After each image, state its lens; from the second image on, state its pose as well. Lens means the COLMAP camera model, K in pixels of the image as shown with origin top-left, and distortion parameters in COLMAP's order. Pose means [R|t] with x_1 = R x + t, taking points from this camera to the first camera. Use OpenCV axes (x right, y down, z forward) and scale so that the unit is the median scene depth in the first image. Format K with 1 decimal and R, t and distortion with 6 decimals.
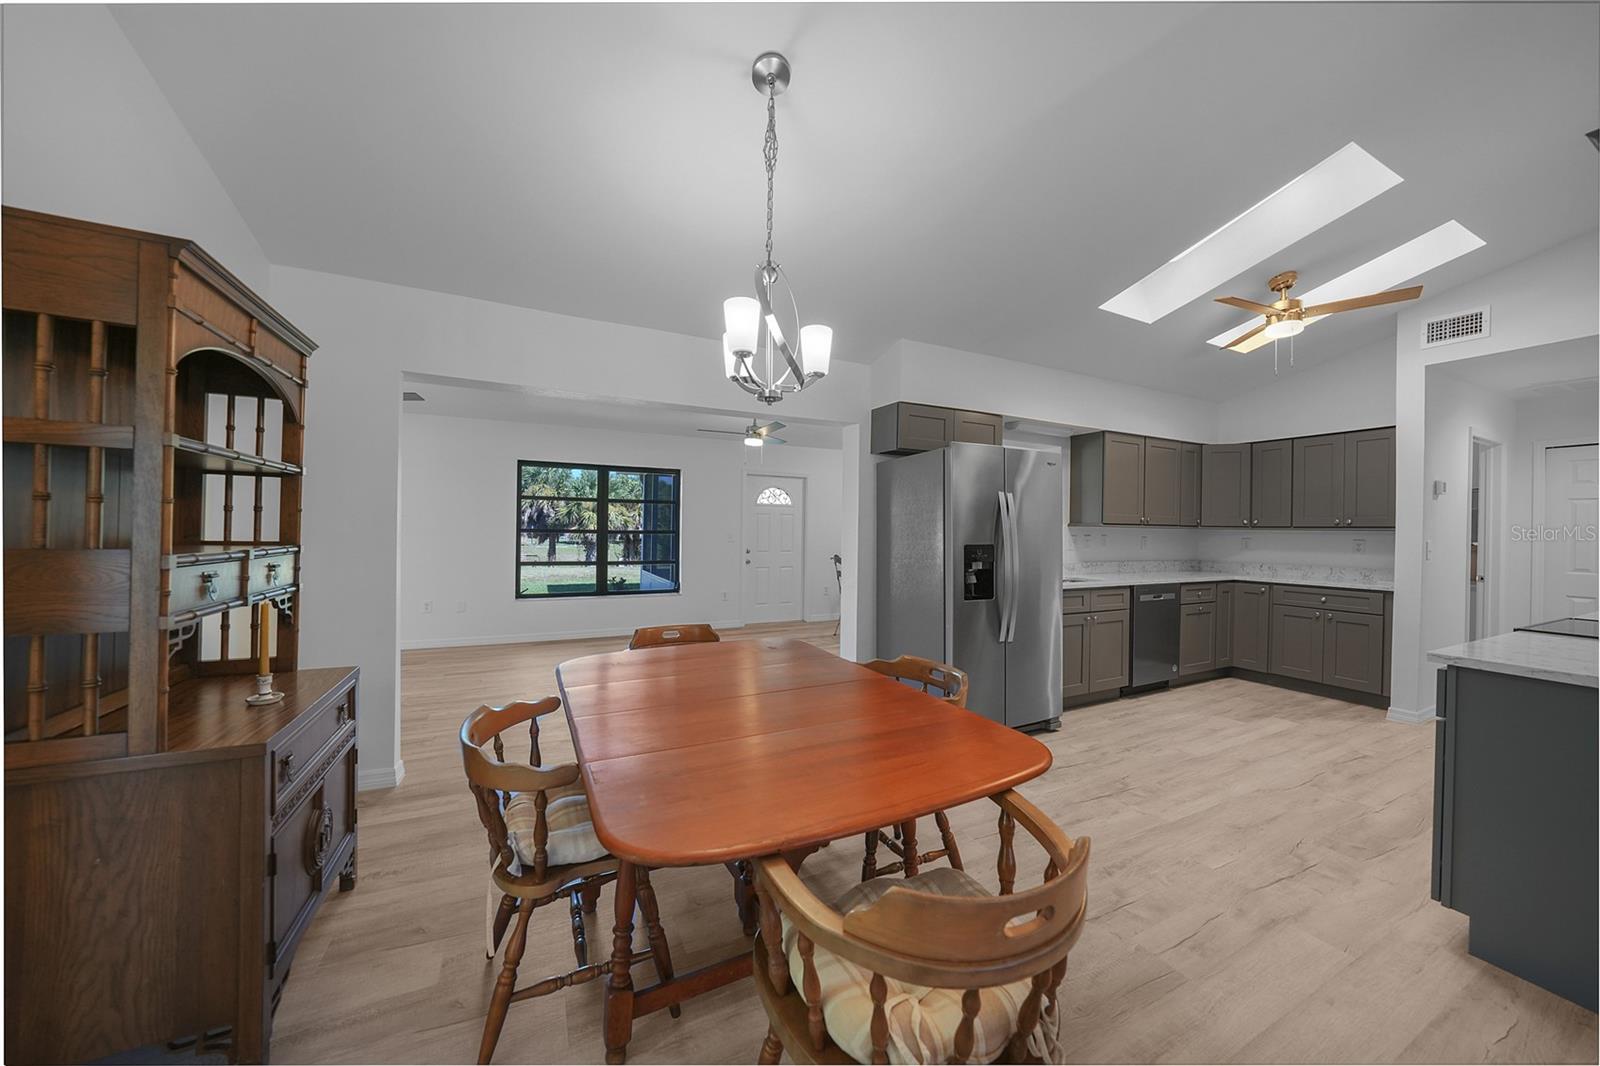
lens RADIAL K [[555.0, 0, 804.8], [0, 555.0, 528.7], [0, 0, 1]] dist [-0.025666, 0.005680]
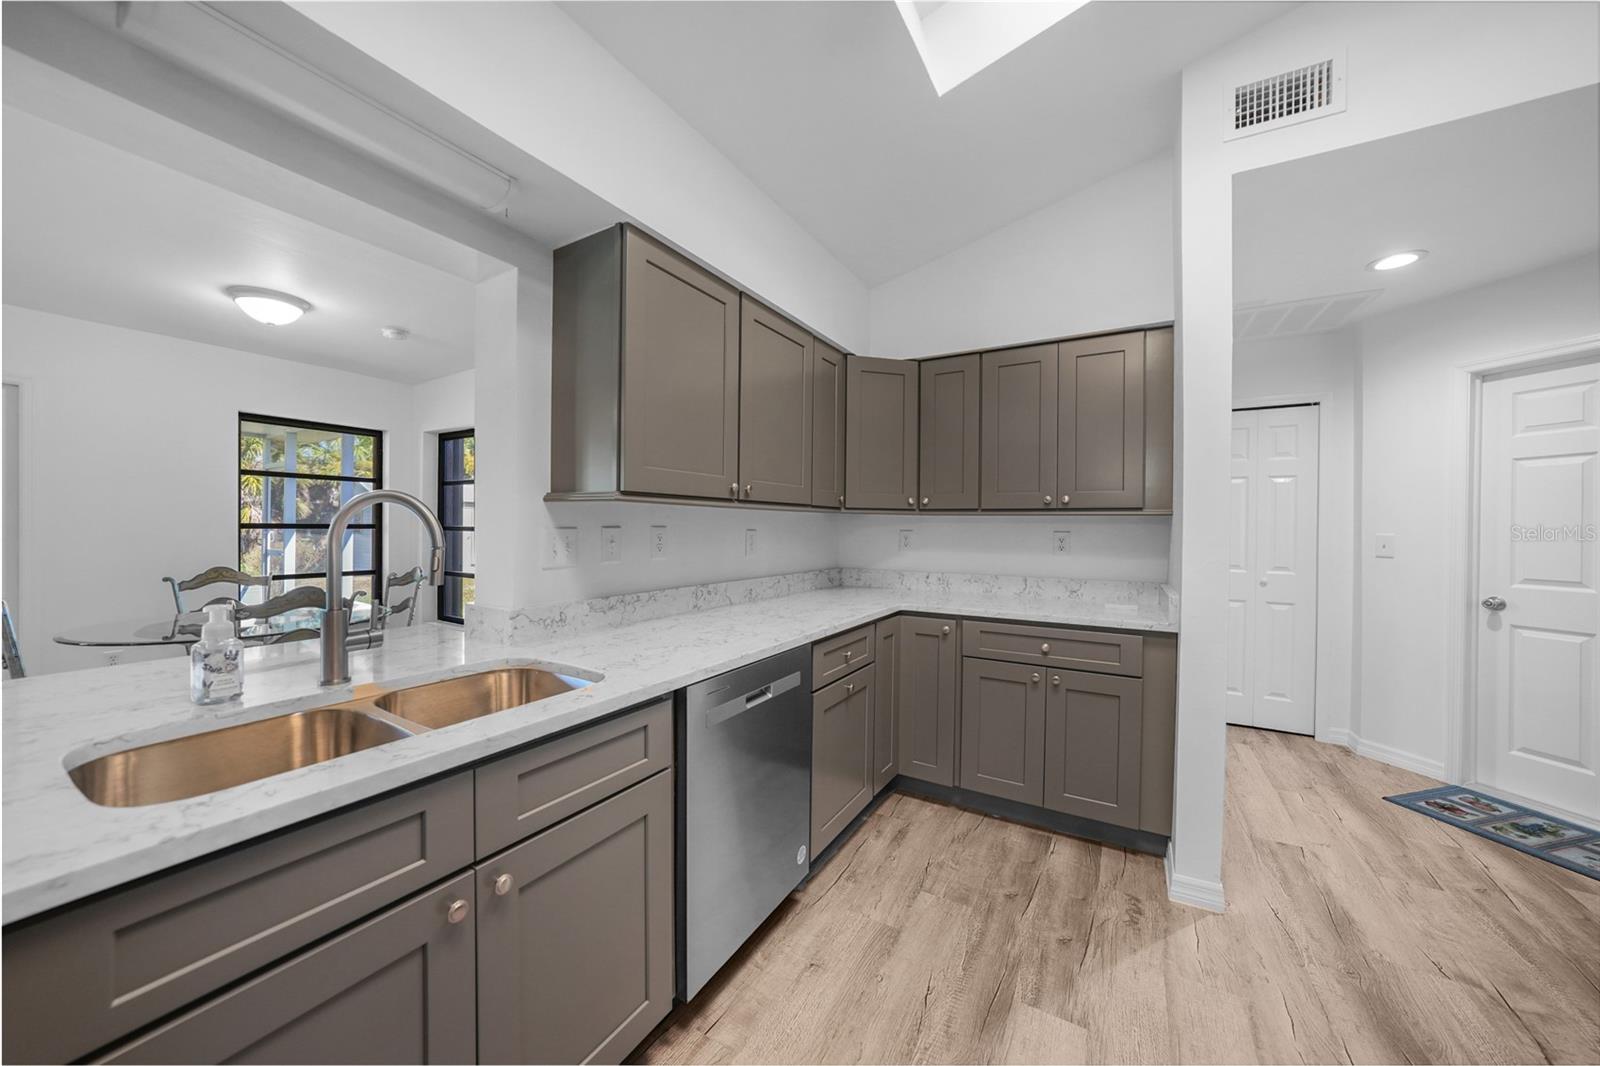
lens RADIAL K [[555.0, 0, 802.1], [0, 555.0, 528.3], [0, 0, 1]] dist [-0.025666, 0.005680]
pose [[0.838562, -0.009093, 0.544731, 0.497391], [0.002945, 0.999922, 0.012158, 0.010207], [-0.544799, -0.008591, 0.838523, 0.721201]]
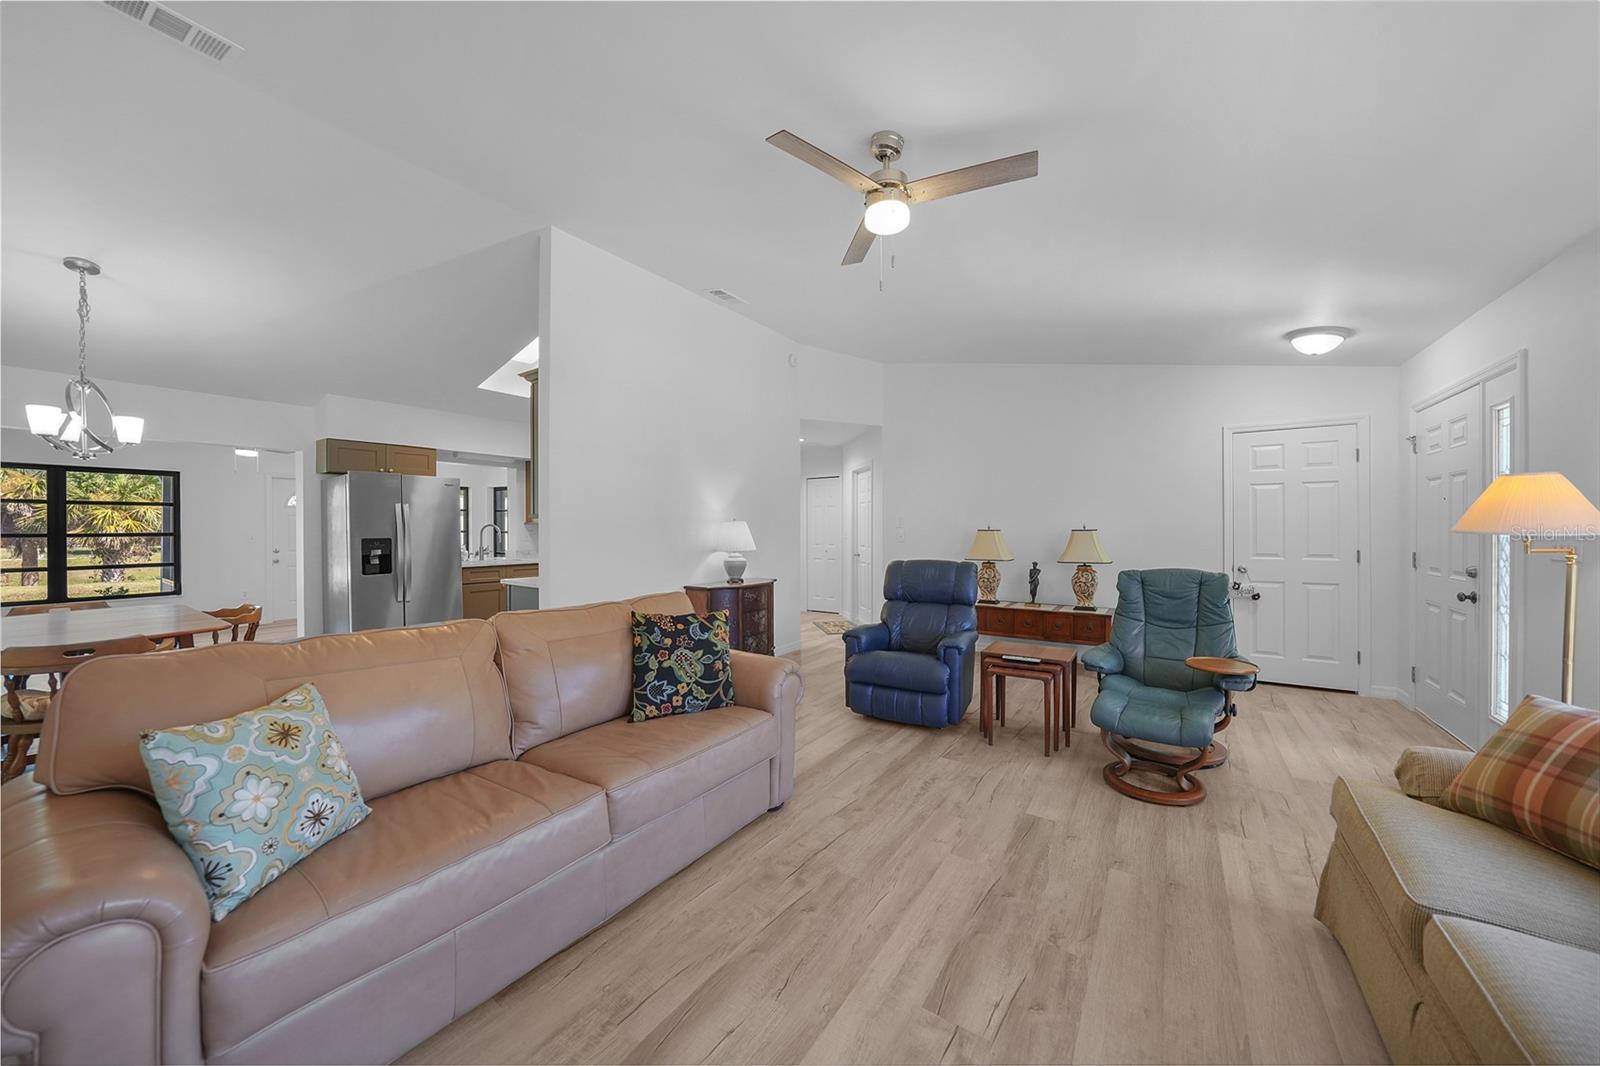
lens RADIAL K [[555.0, 0, 807.6], [0, 555.0, 530.9], [0, 0, 1]] dist [-0.025666, 0.005680]
pose [[0.869076, -0.015493, 0.494436, 0.487622], [0.011400, 0.999871, 0.011292, 0.004238], [-0.494547, -0.004176, 0.869141, -0.724176]]
